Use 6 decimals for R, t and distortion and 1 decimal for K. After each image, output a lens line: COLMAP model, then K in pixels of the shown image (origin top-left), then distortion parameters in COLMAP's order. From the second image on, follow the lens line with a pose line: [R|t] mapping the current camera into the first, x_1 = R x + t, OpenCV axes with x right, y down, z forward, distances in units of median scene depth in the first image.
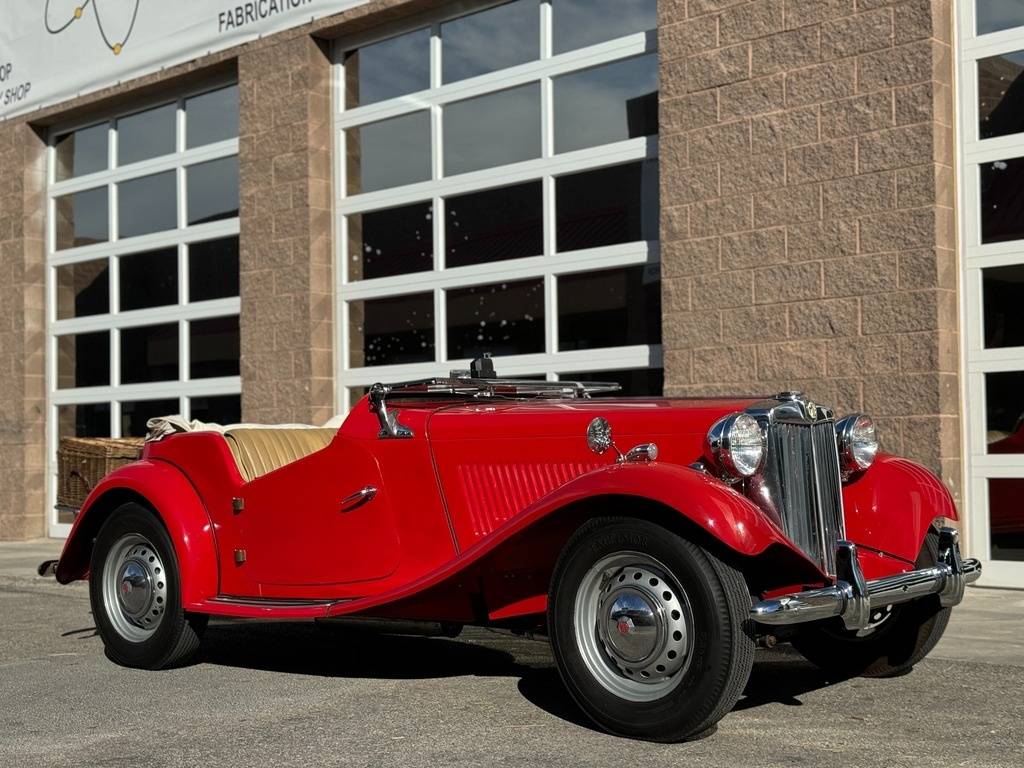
lens RADIAL K [[1440.5, 0, 512.0], [0, 1440.5, 384.0], [0, 0, 1]] dist [0.221236, -0.448930]
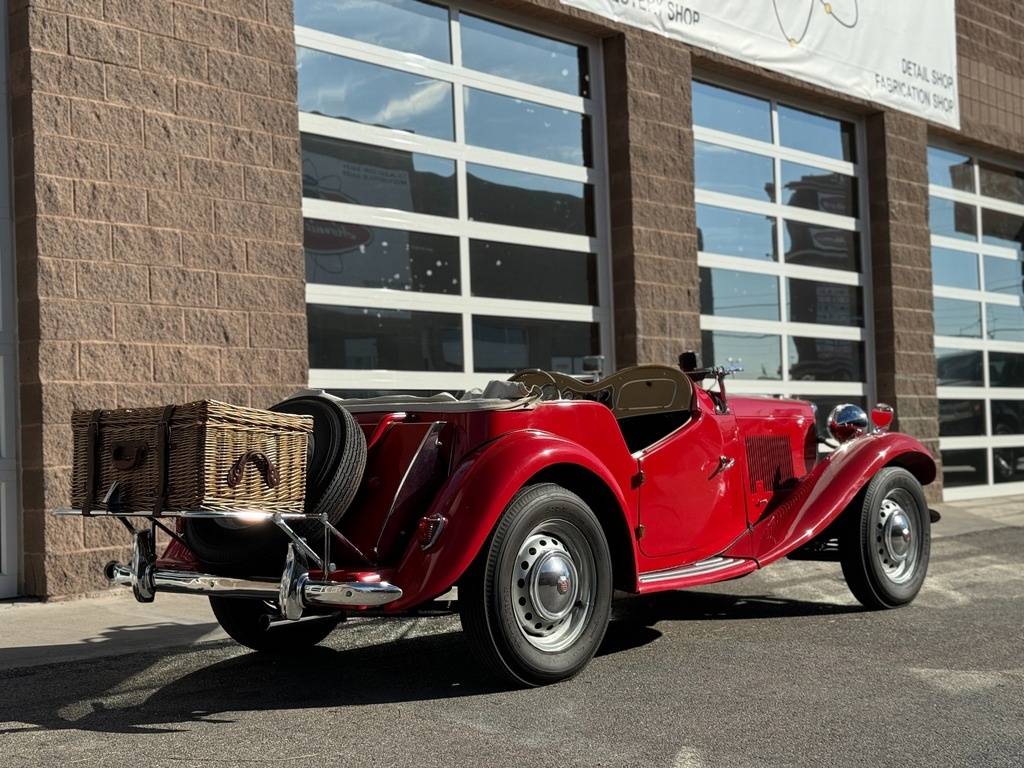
lens RADIAL K [[1440.5, 0, 512.0], [0, 1440.5, 384.0], [0, 0, 1]] dist [0.221236, -0.448930]
pose [[-0.003701, 0.063735, 0.997960, -0.822062], [-0.014922, 0.997852, -0.063783, 0.059006], [-0.999882, -0.015128, -0.002742, 0.779751]]
